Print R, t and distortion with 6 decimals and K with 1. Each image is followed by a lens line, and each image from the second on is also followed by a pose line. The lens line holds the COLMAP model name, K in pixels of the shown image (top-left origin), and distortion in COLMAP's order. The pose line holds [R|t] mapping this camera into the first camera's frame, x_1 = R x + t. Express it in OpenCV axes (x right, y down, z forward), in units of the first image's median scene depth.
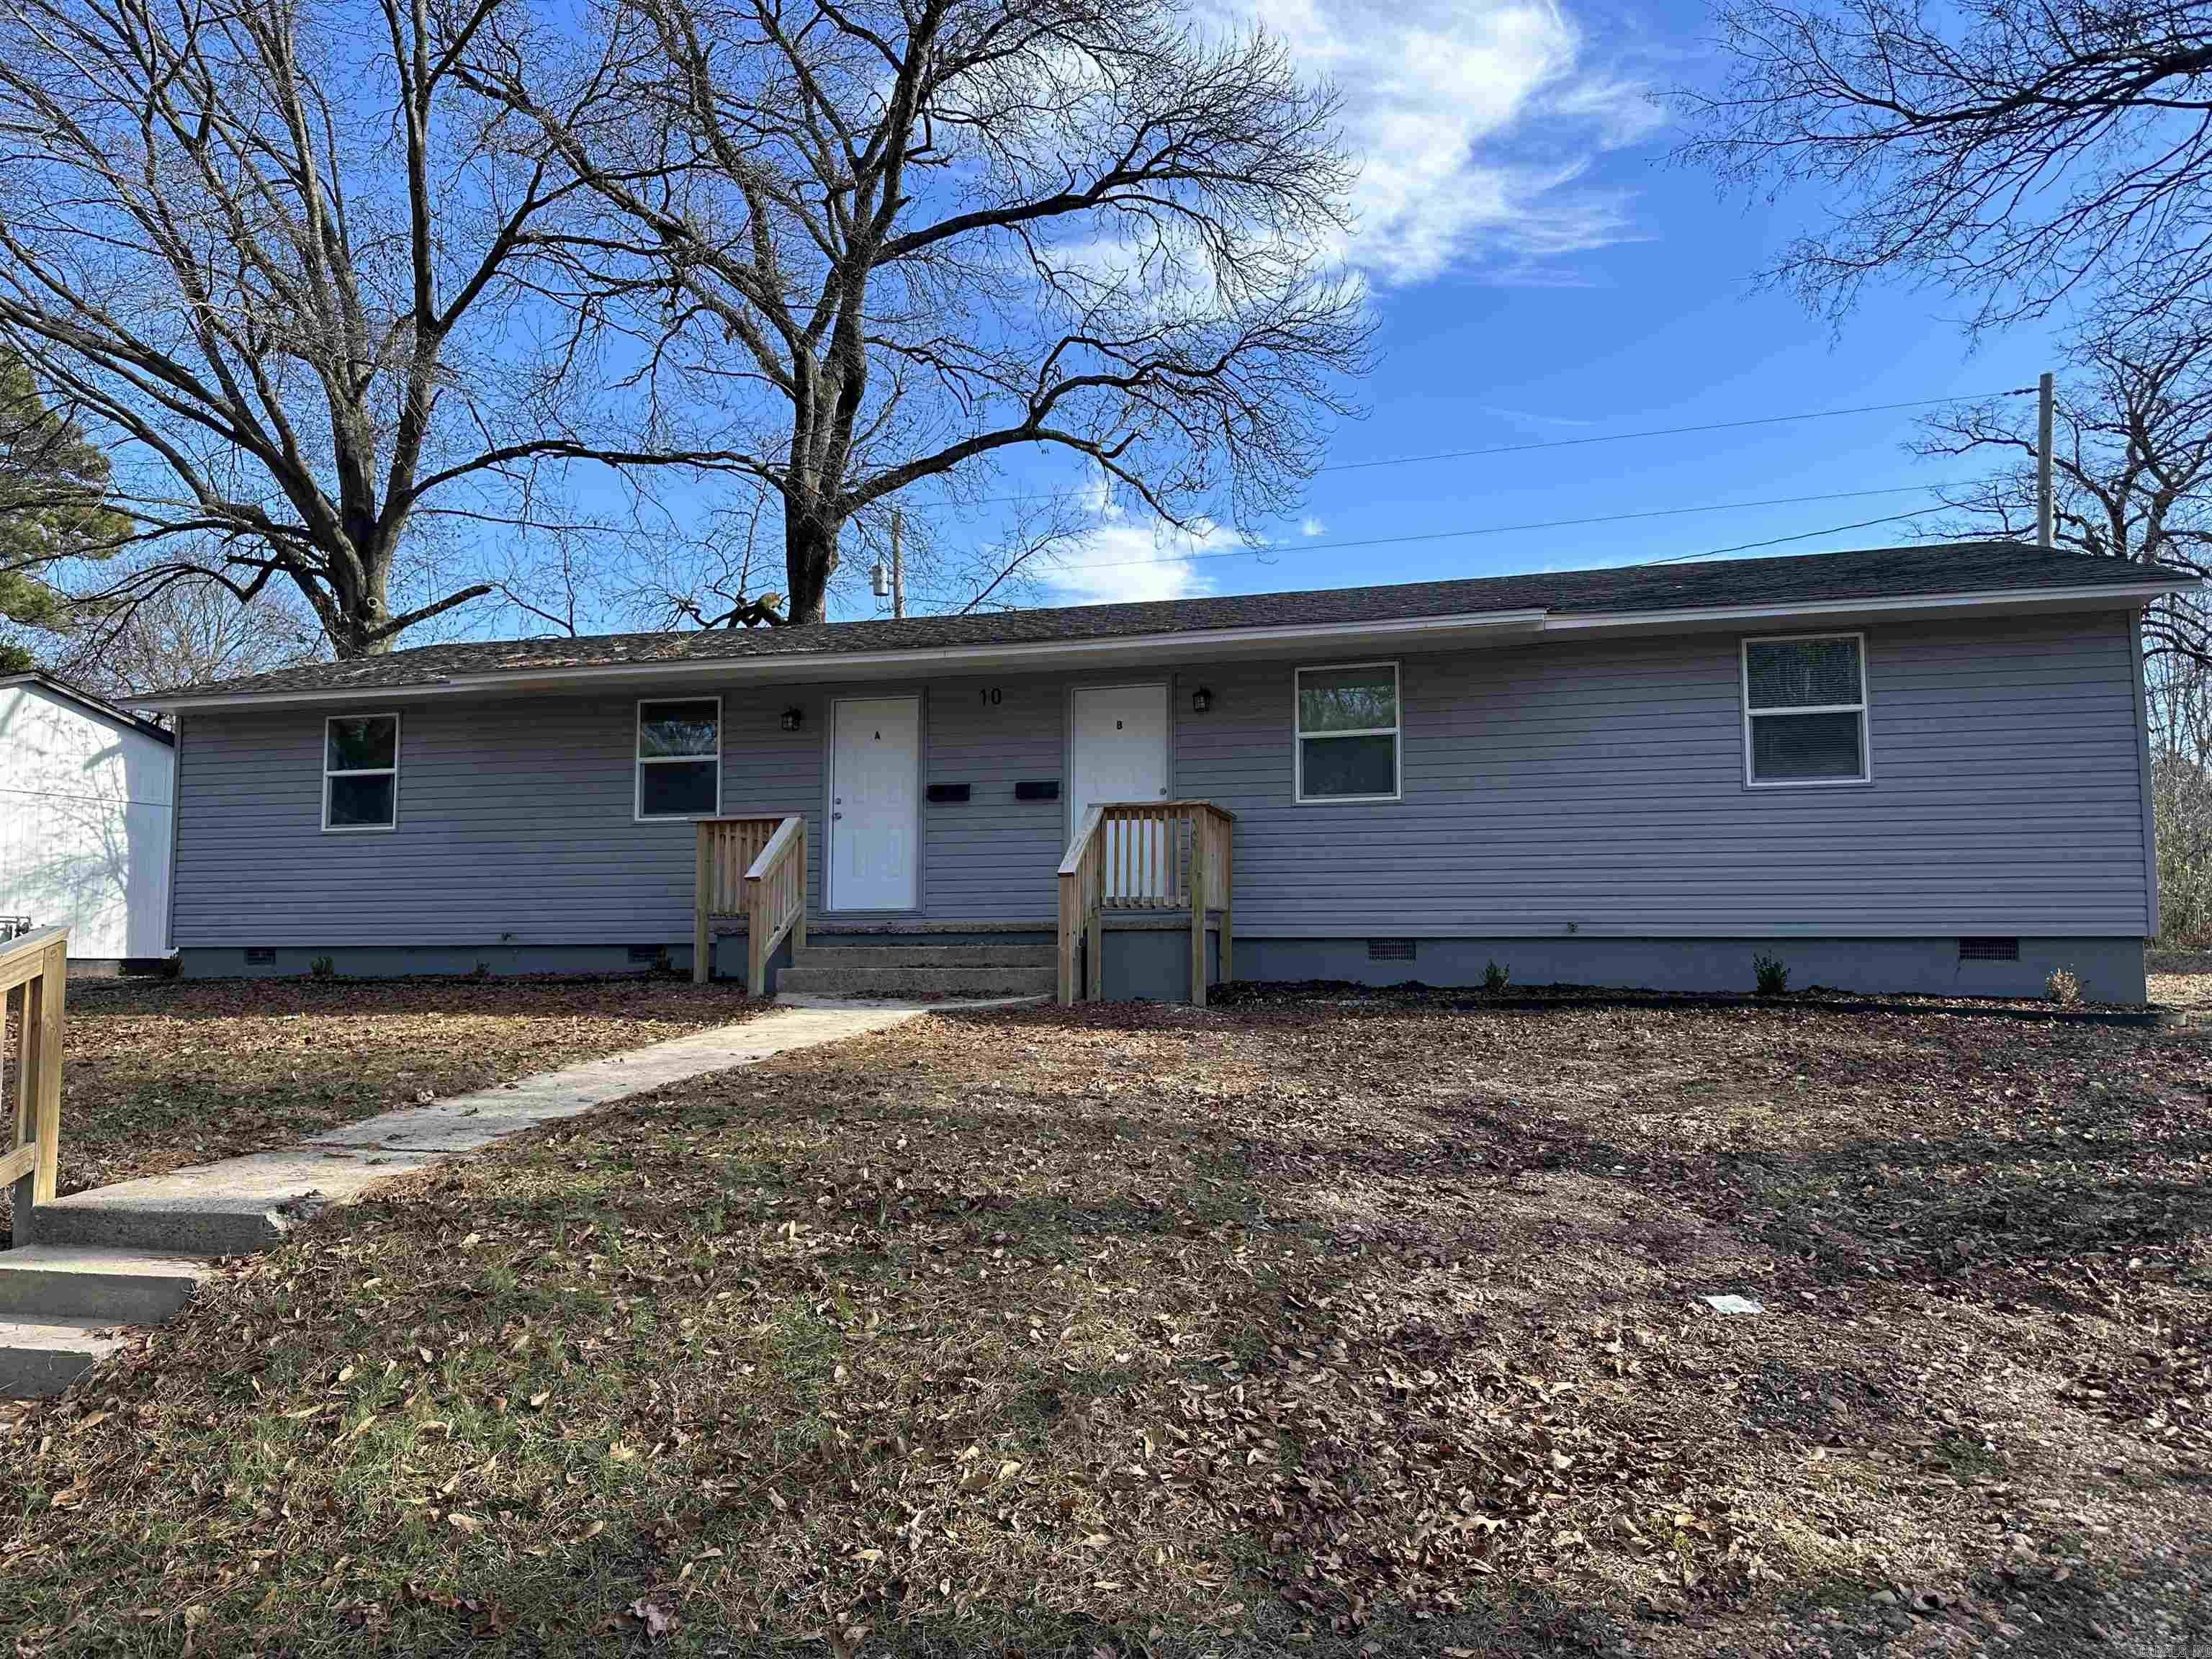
lens RADIAL K [[1528.5, 0, 1106.0], [0, 1528.5, 829.5], [0, 0, 1]] dist [0.087460, -0.135830]
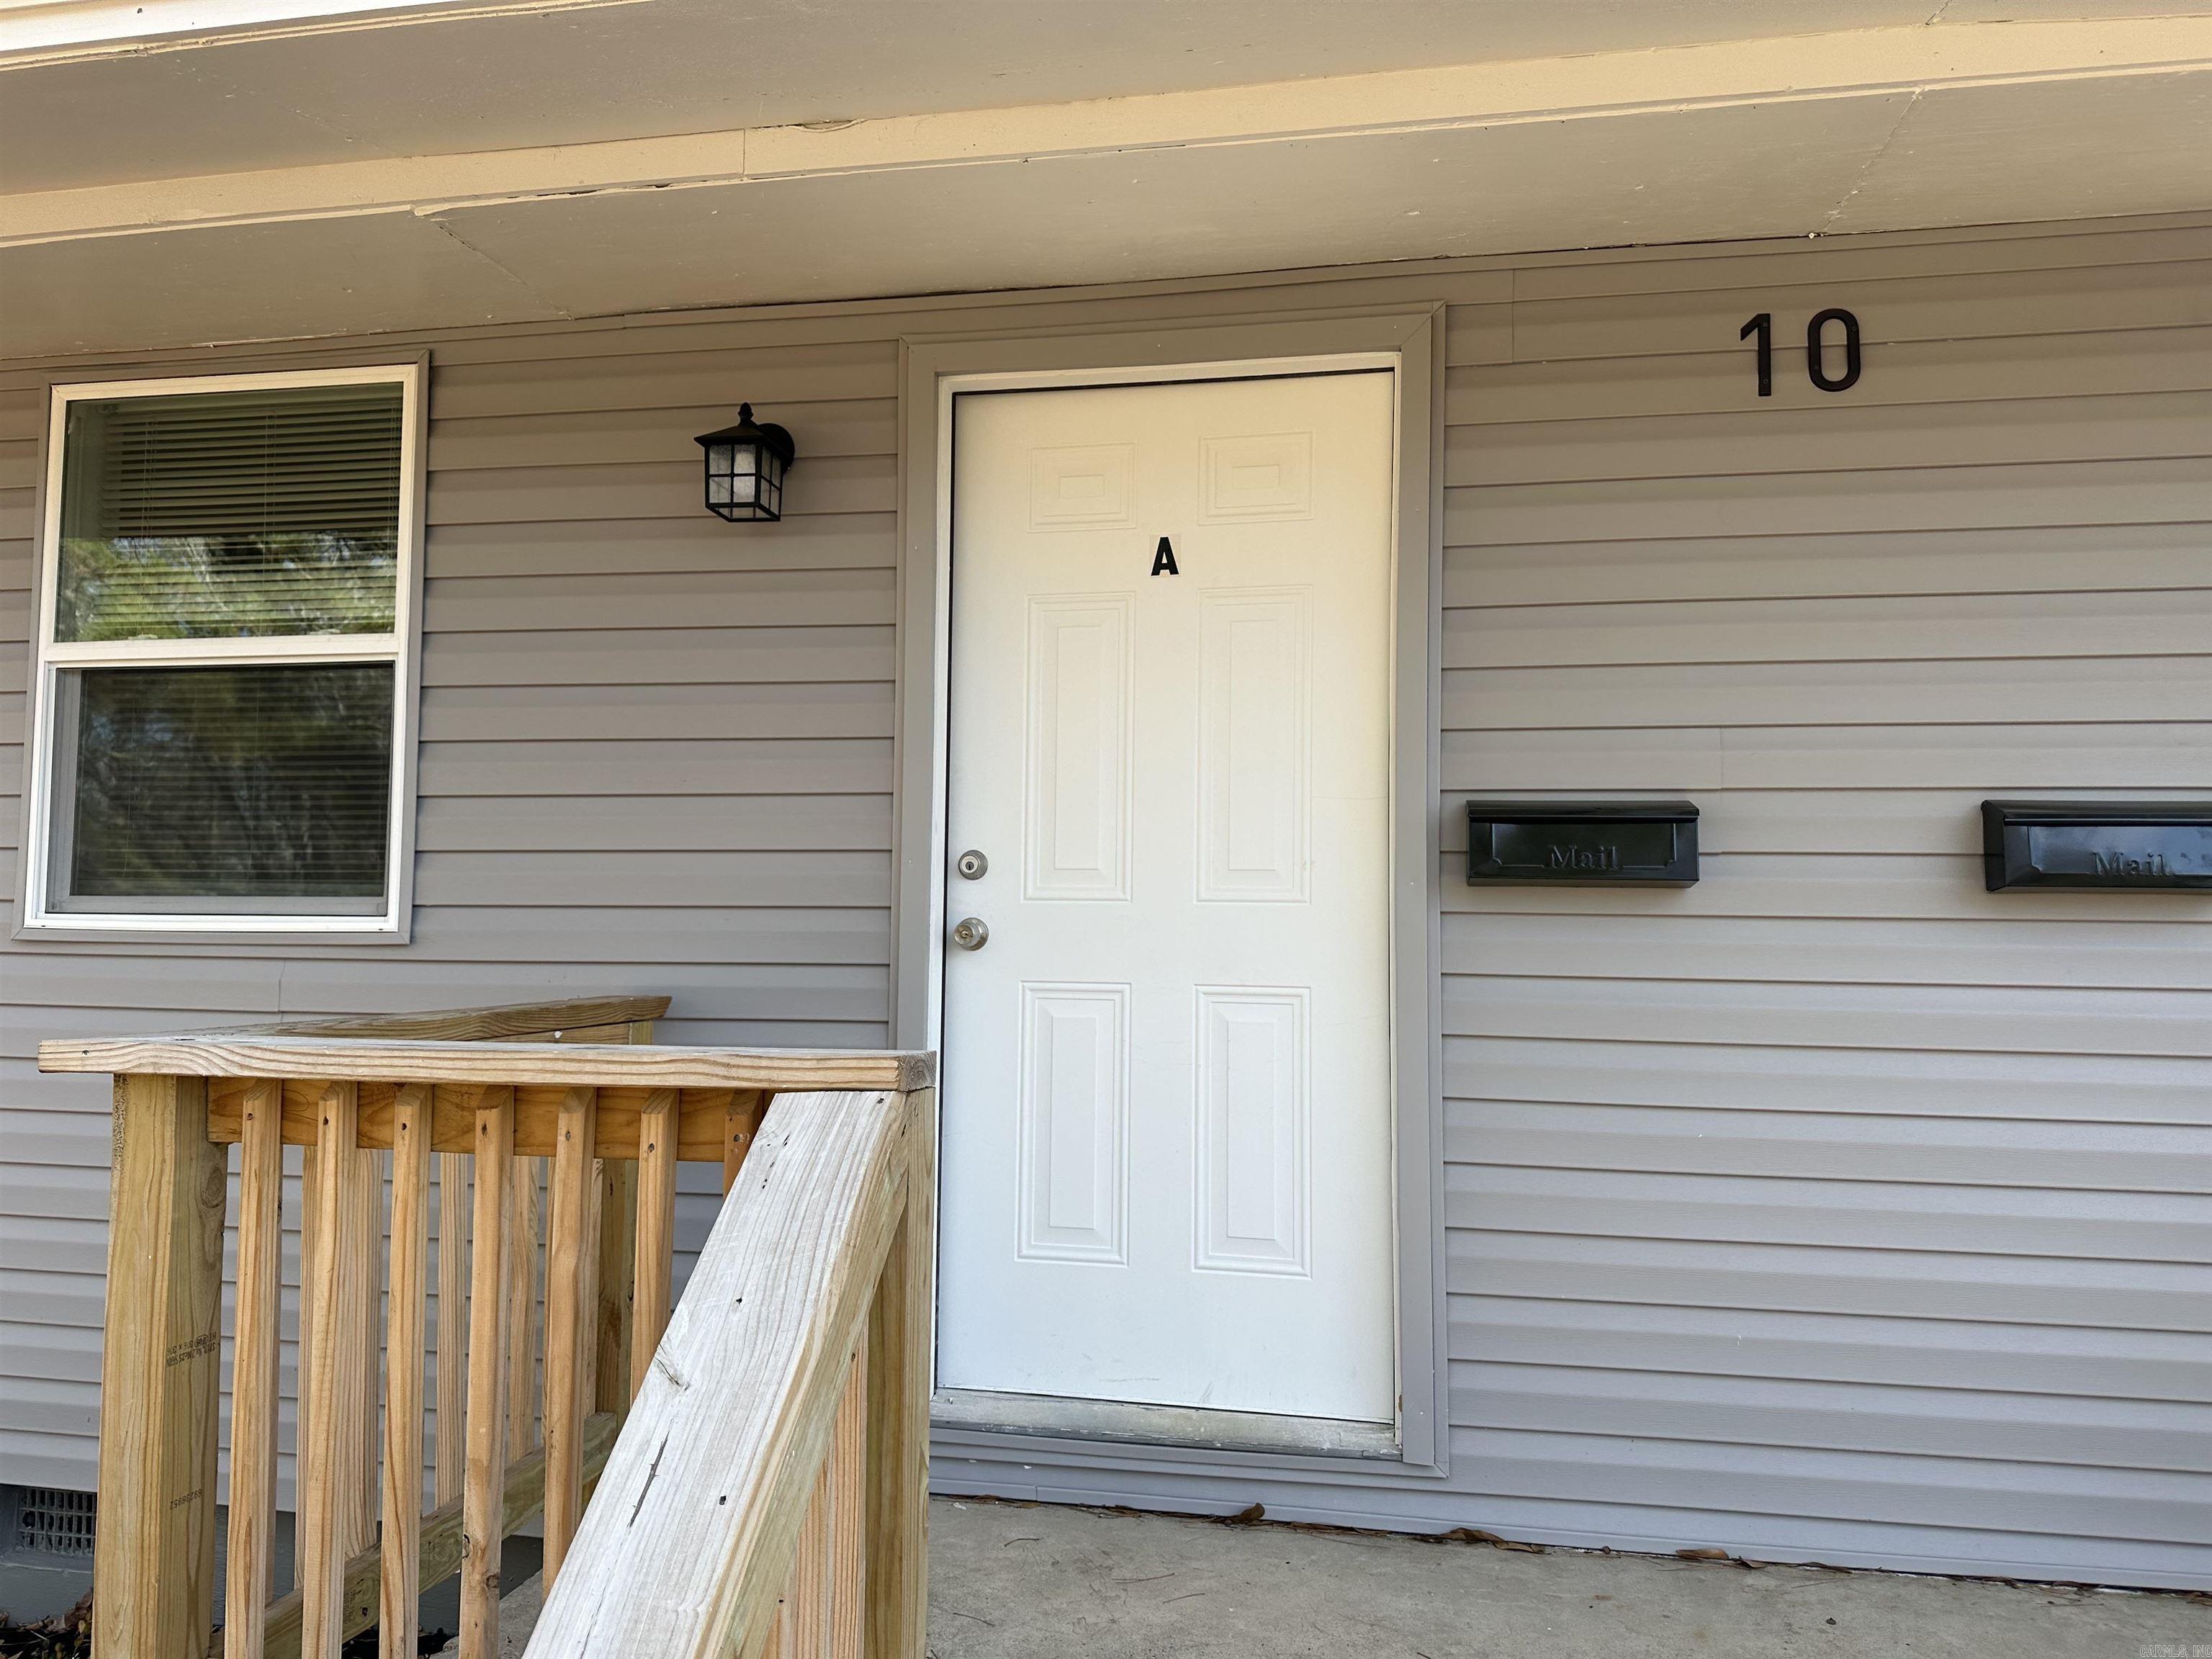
lens RADIAL K [[1528.5, 0, 1106.0], [0, 1528.5, 829.5], [0, 0, 1]] dist [0.087460, -0.135830]
pose [[0.997204, 0.013340, 0.073522, -0.170977], [-0.015720, 0.999368, 0.031892, -0.030100], [-0.073050, -0.032958, 0.996784, 0.784474]]
